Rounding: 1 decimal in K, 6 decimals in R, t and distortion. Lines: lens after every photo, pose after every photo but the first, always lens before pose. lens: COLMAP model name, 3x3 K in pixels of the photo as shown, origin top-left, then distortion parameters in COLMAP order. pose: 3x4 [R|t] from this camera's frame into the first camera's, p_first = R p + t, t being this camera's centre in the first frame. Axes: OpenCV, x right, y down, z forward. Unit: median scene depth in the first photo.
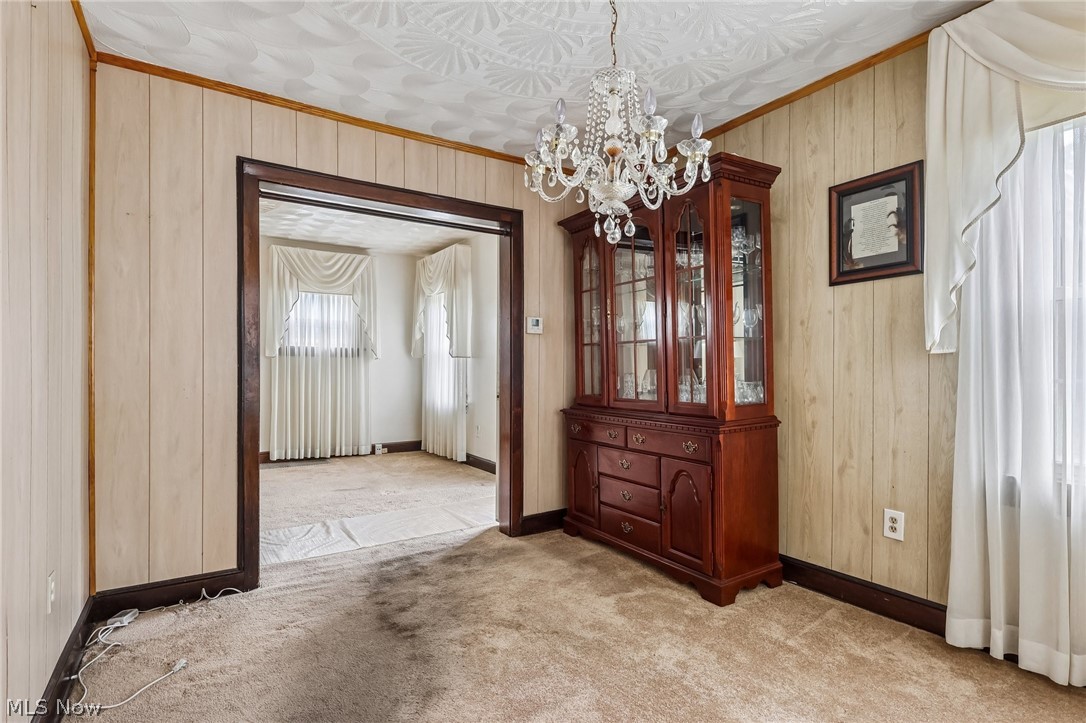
lens RADIAL K [[532.5, 0, 547.1], [0, 532.5, 366.6], [0, 0, 1]] dist [-0.004437, 0.001295]
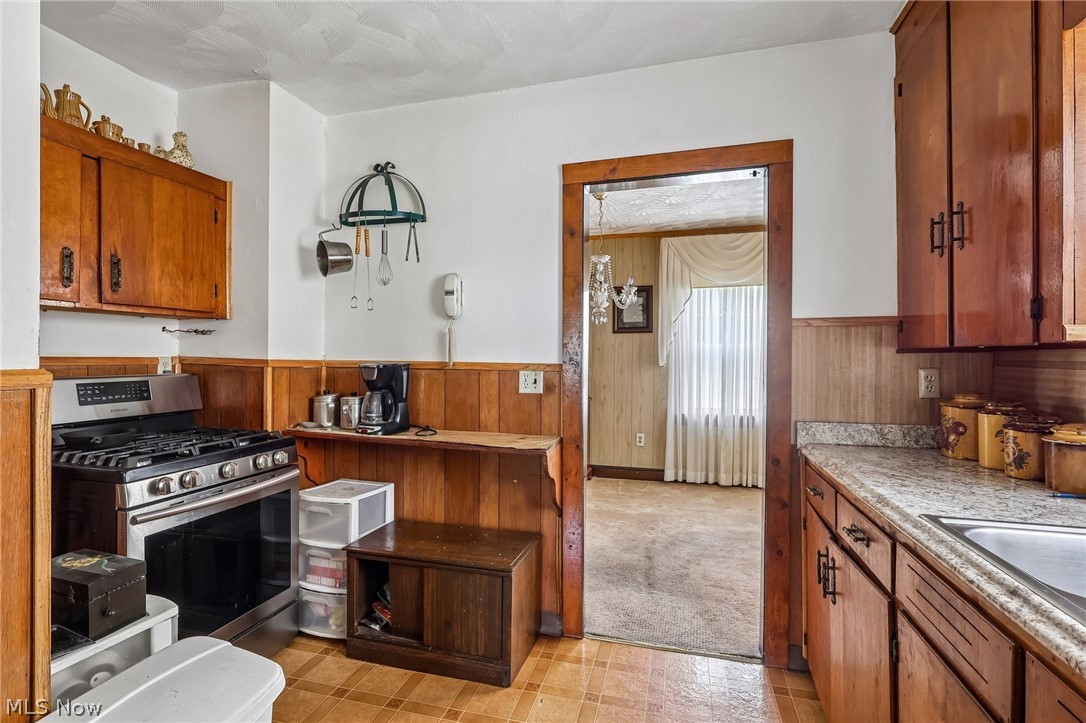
lens RADIAL K [[532.5, 0, 540.0], [0, 532.5, 357.6], [0, 0, 1]] dist [-0.004437, 0.001295]
pose [[0.751161, 0.005236, 0.660099, -1.205402], [-0.010471, 0.999937, 0.003984, -0.065666], [-0.660037, -0.009904, 0.751168, -0.449763]]
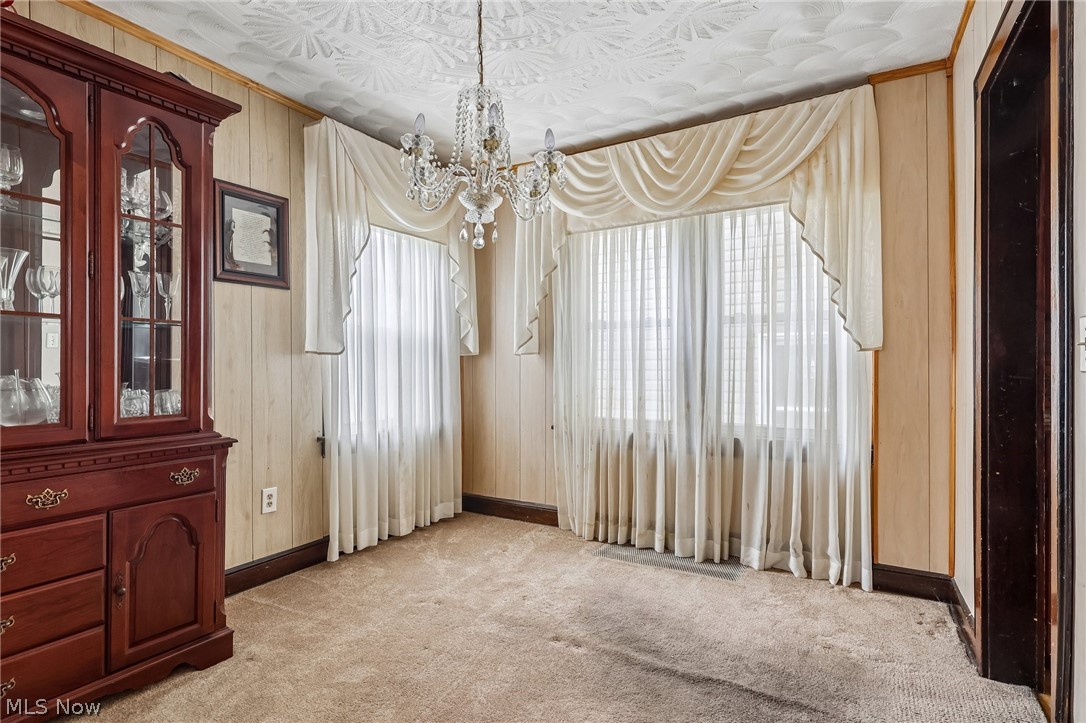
lens RADIAL K [[532.5, 0, 543.3], [0, 532.5, 363.0], [0, 0, 1]] dist [-0.004437, 0.001295]
pose [[-0.450182, 0.005023, 0.892923, -0.654416], [-0.002430, 0.999974, -0.006851, 0.003751], [-0.892934, -0.005254, -0.450158, 0.987186]]
